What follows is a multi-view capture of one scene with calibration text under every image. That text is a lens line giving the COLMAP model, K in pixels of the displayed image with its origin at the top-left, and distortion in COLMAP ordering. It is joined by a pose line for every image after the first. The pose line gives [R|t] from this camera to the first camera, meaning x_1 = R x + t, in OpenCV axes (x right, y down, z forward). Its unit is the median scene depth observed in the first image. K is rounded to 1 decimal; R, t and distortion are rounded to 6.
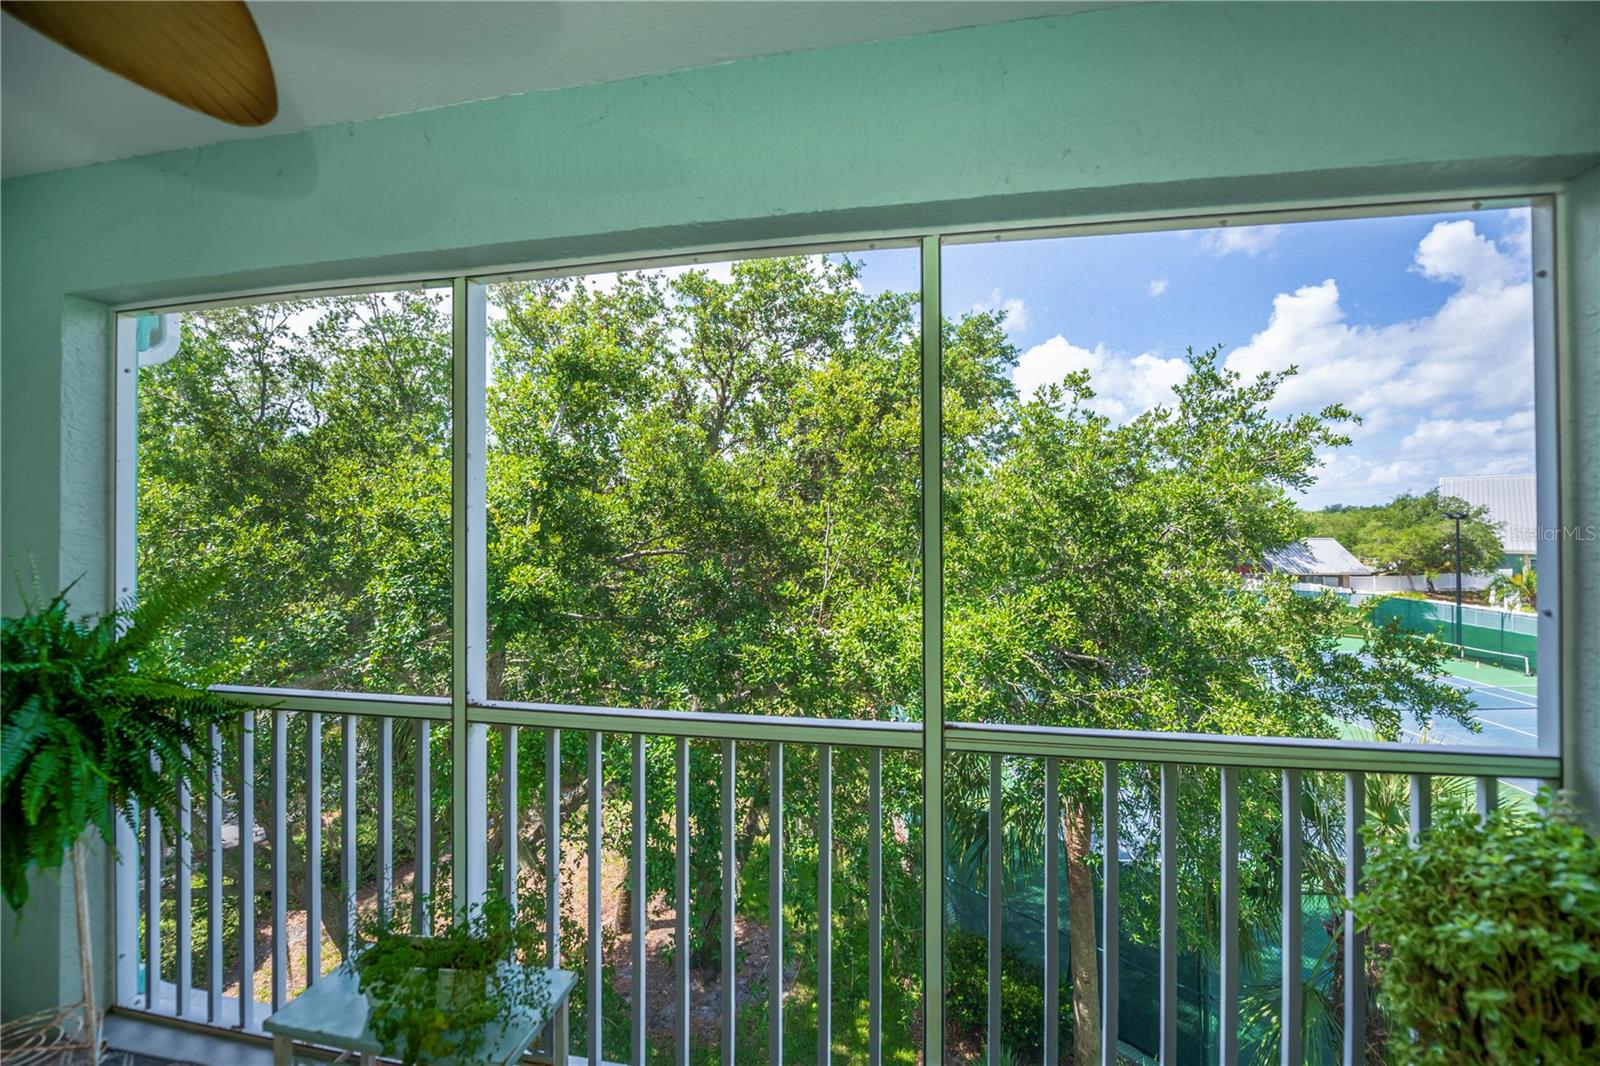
lens RADIAL K [[666.9, 0, 821.4], [0, 666.9, 509.2], [0, 0, 1]] dist [-0.010294, -0.001640]
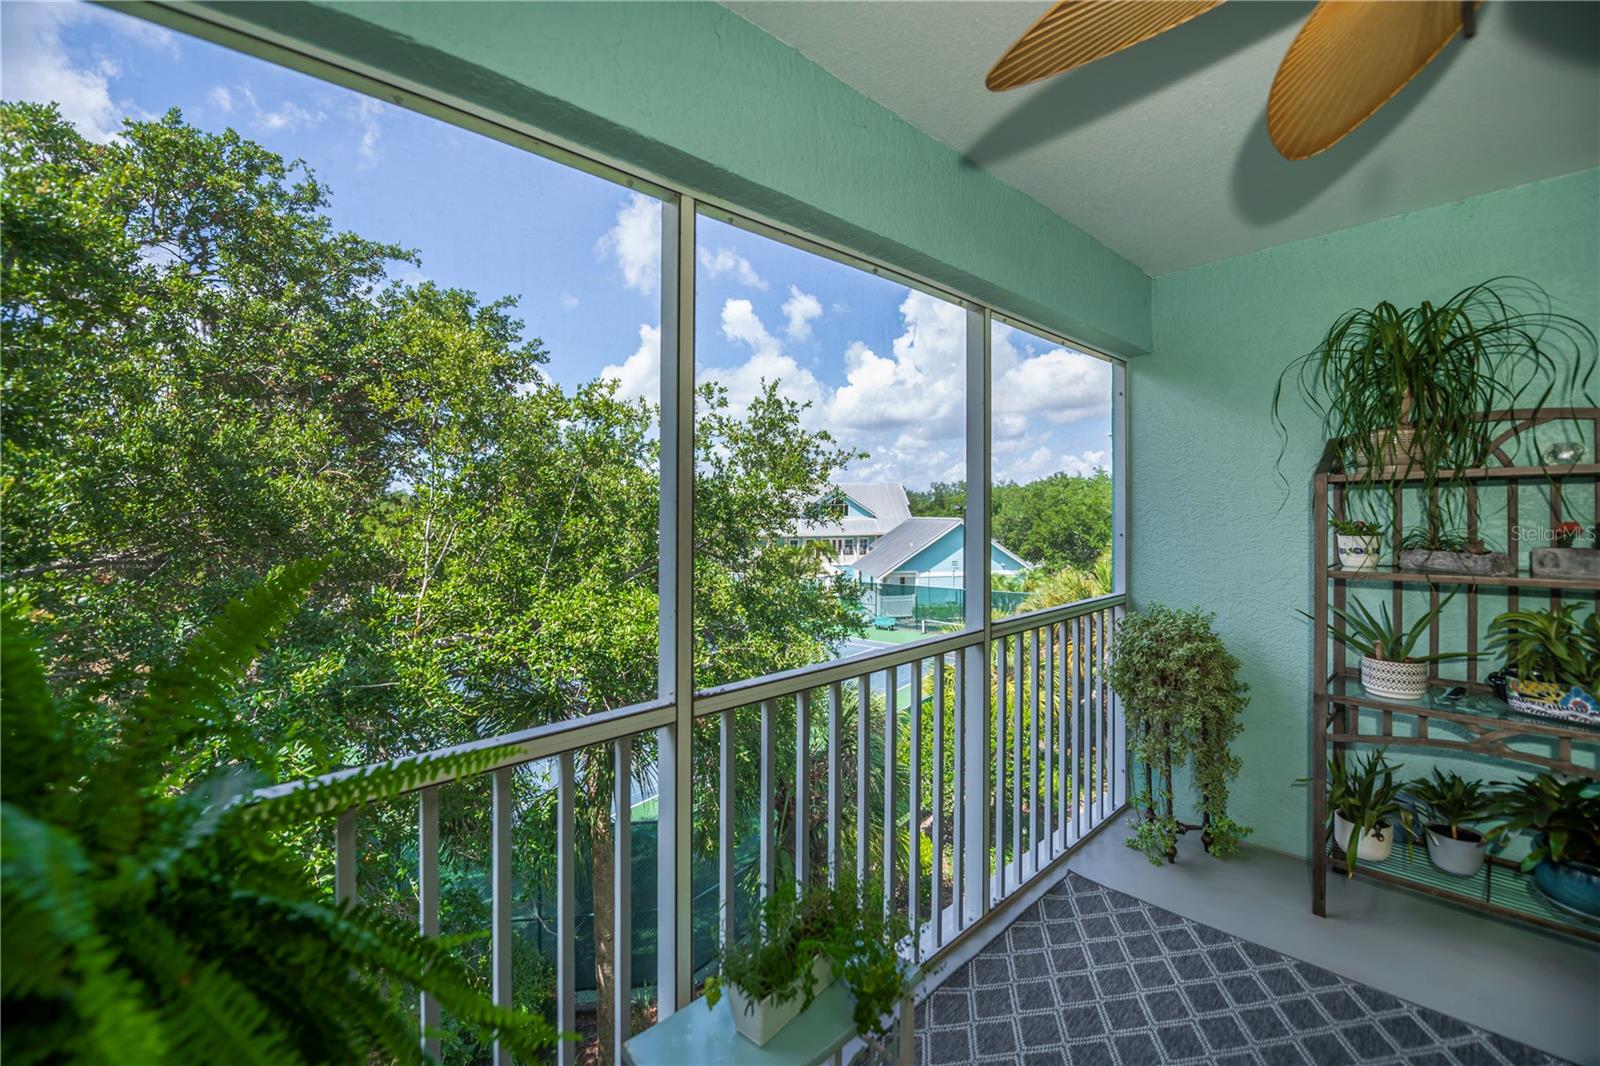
lens RADIAL K [[666.9, 0, 795.0], [0, 666.9, 511.3], [0, 0, 1]] dist [-0.010294, -0.001640]
pose [[0.603964, -0.005156, 0.796995, -0.448236], [0.002542, 0.999986, 0.004542, 0.016289], [-0.797008, -0.000717, 0.603969, 0.154619]]
